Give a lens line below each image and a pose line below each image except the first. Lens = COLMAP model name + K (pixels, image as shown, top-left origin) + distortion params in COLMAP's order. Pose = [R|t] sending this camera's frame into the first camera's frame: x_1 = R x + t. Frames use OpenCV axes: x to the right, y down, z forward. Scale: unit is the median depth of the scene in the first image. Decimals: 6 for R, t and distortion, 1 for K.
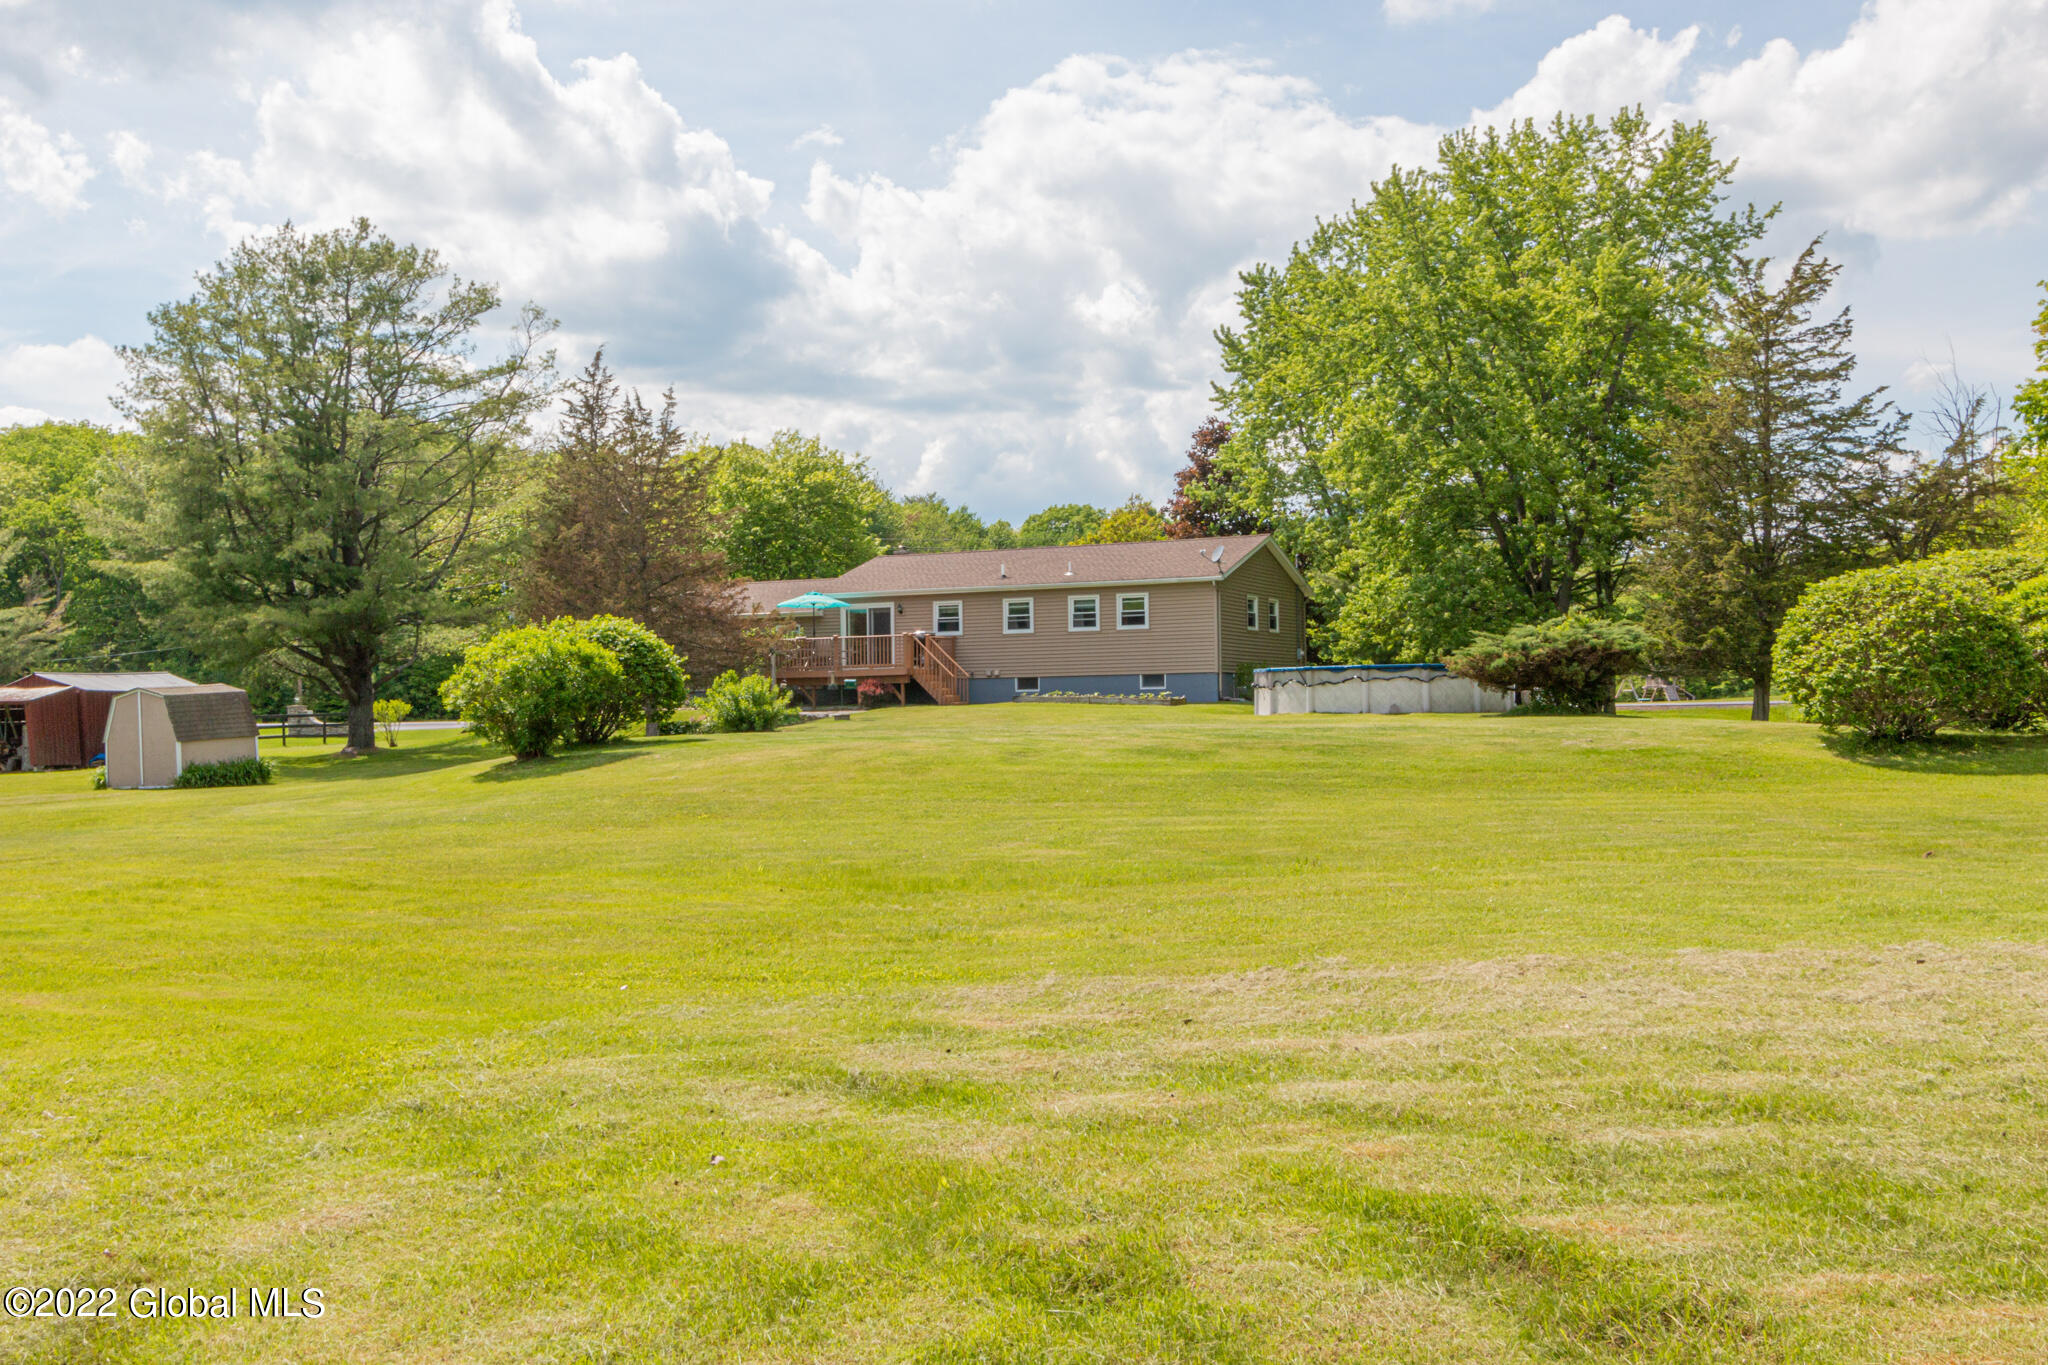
lens RADIAL K [[2003.0, 0, 1023.3], [0, 2003.0, 685.0], [0, 0, 1]] dist [0.063277, -0.042955]
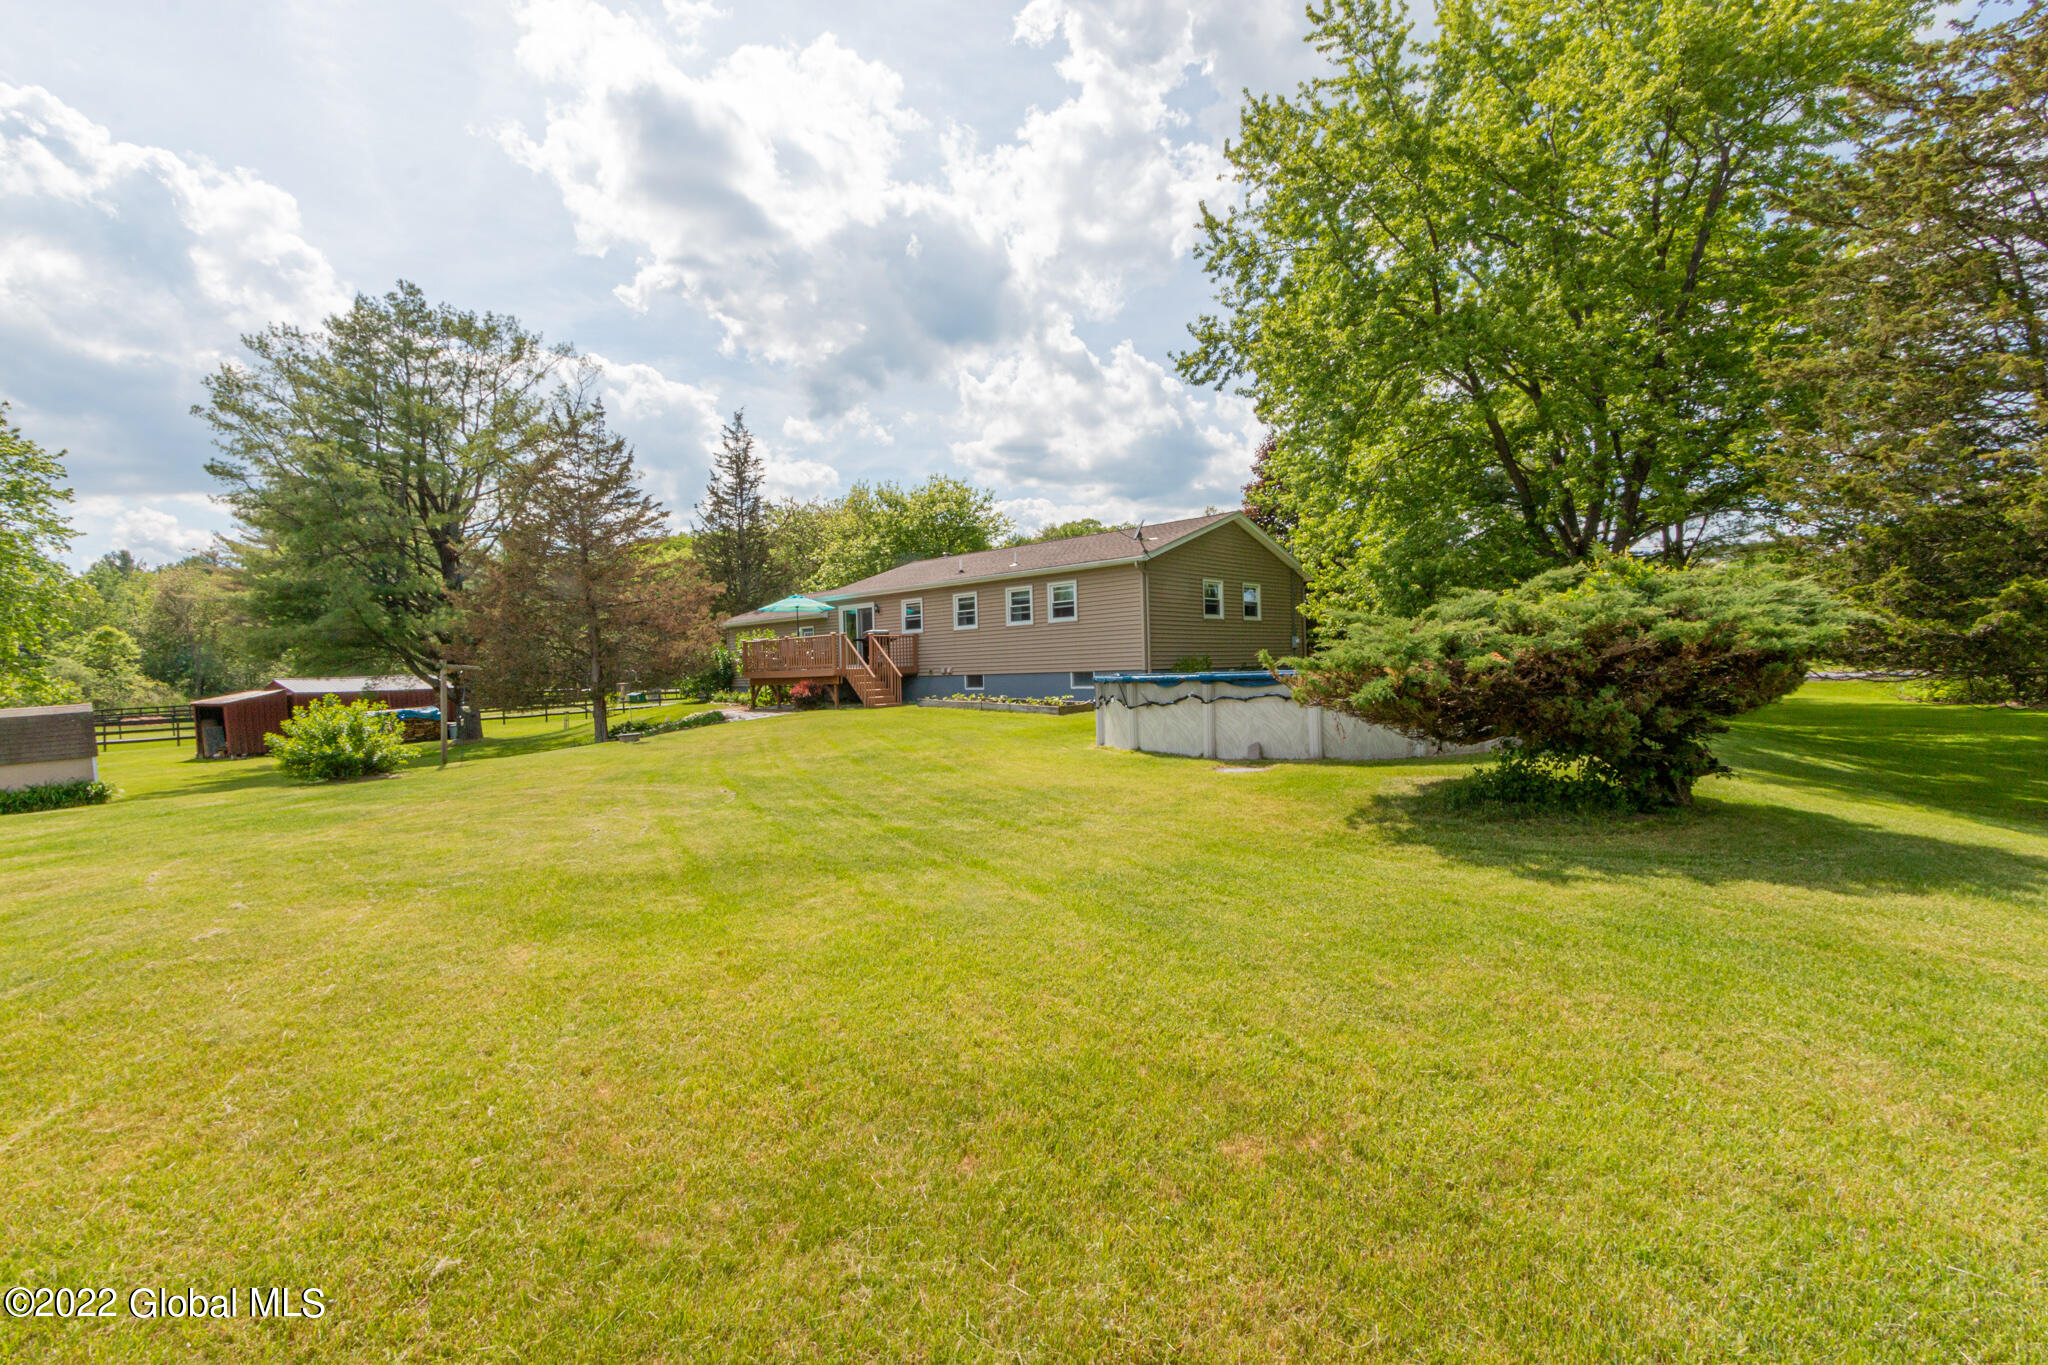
lens RADIAL K [[925.7, 0, 1010.2], [0, 925.7, 676.1], [0, 0, 1]] dist [0.003176, 0.000985]
pose [[0.944342, -0.010795, -0.328788, 0.168632], [0.020210, 0.999477, 0.025230, -0.014378], [0.328344, -0.030471, 0.944067, 0.598516]]
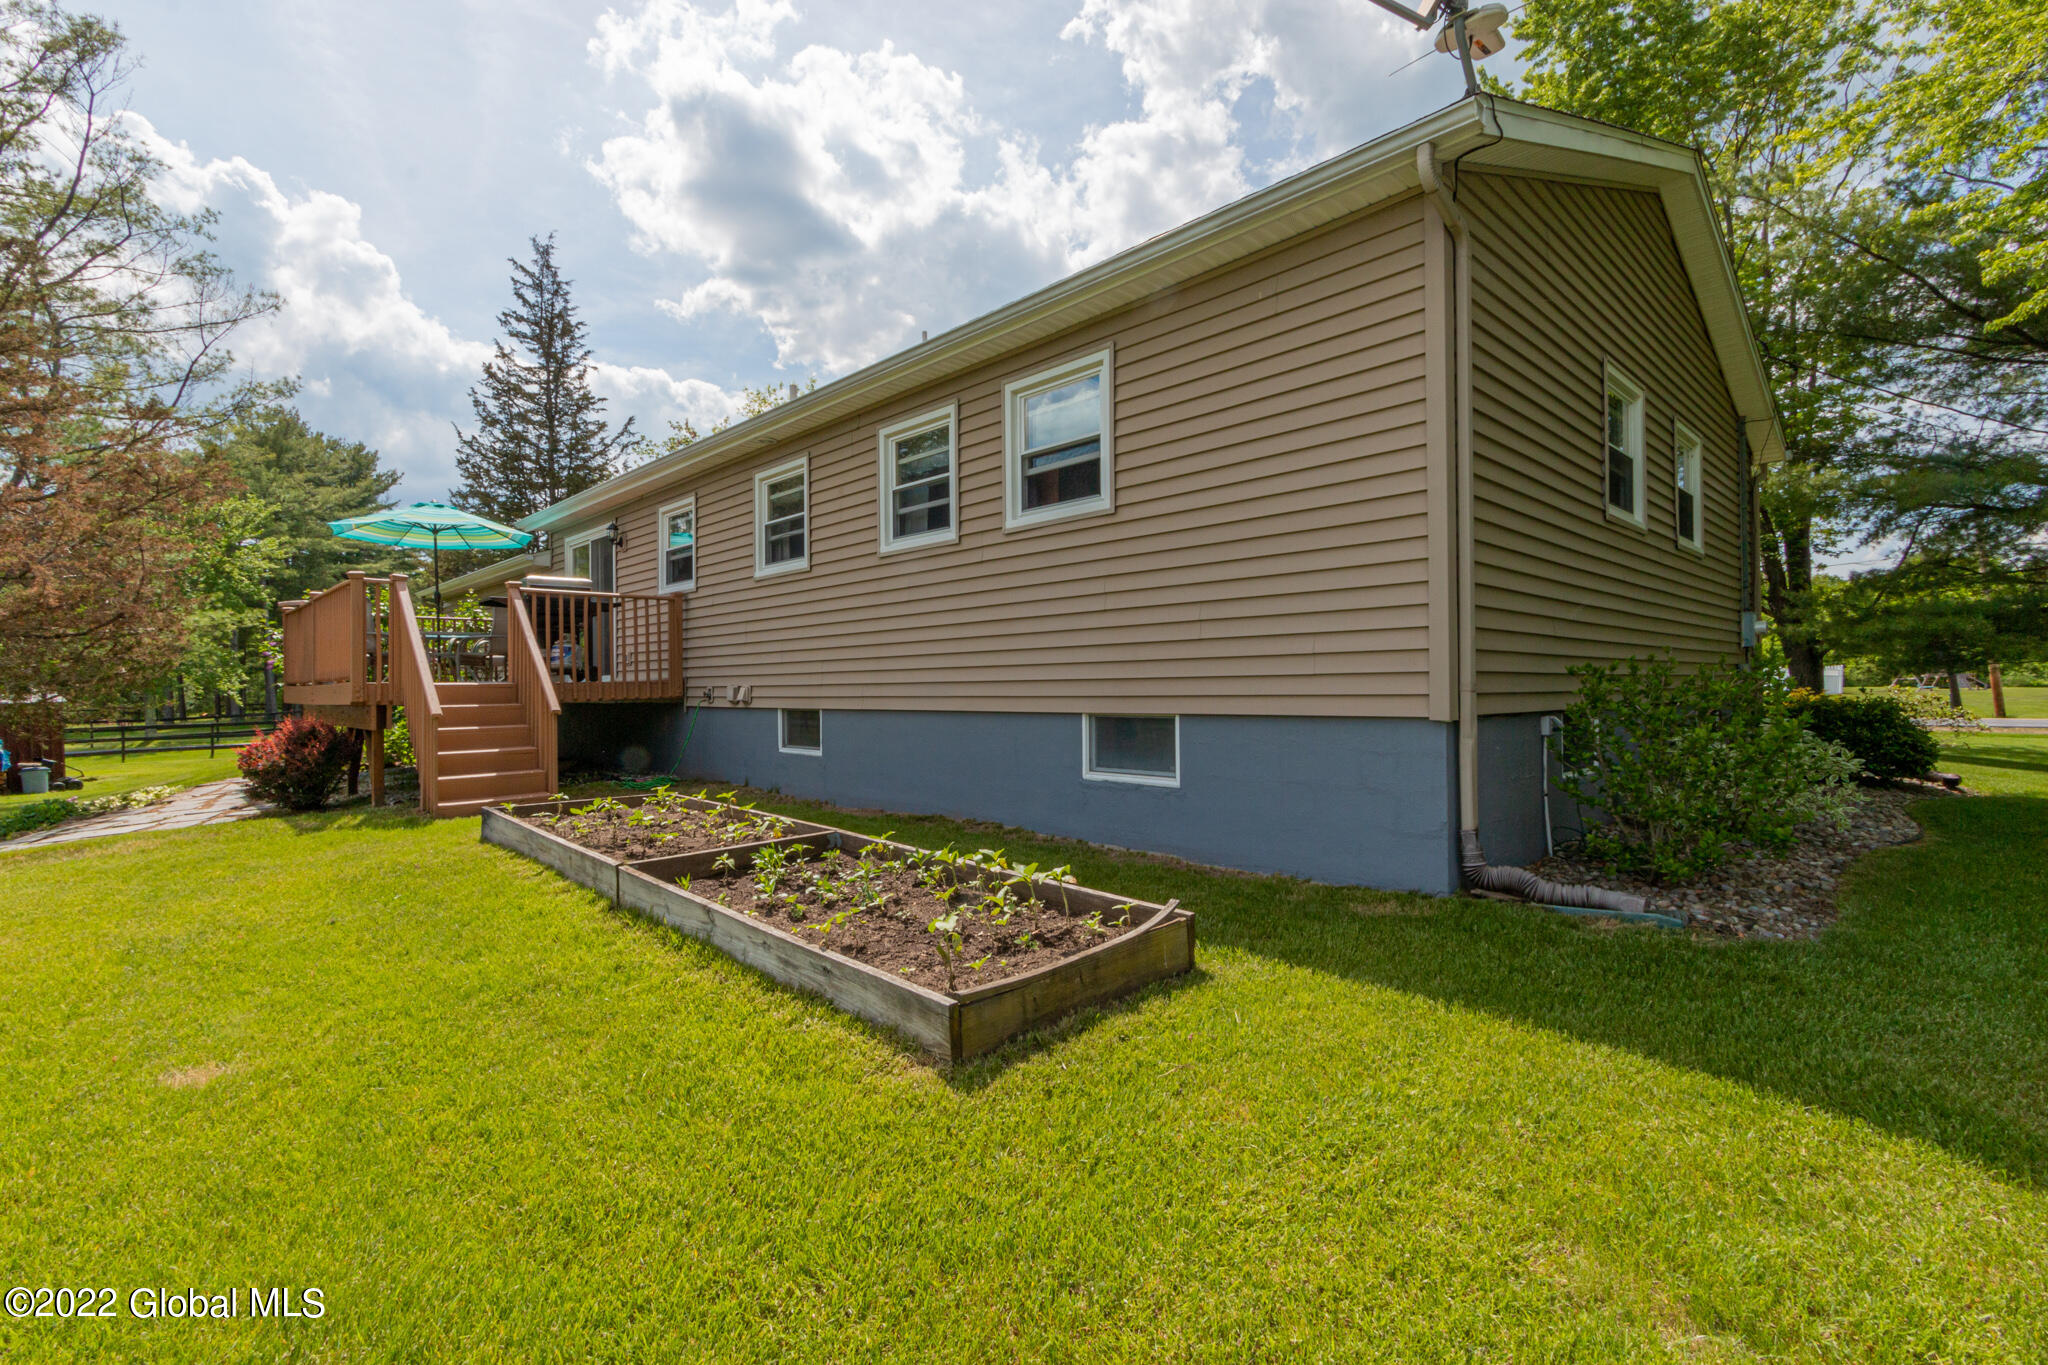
lens RADIAL K [[940.2, 0, 1023.2], [0, 940.2, 689.3], [0, 0, 1]] dist [0.001355, 0.000231]
pose [[0.929768, 0.003951, -0.368125, 0.091769], [0.002544, 0.999850, 0.017157, -0.009915], [0.368137, -0.016889, 0.929618, 0.894532]]
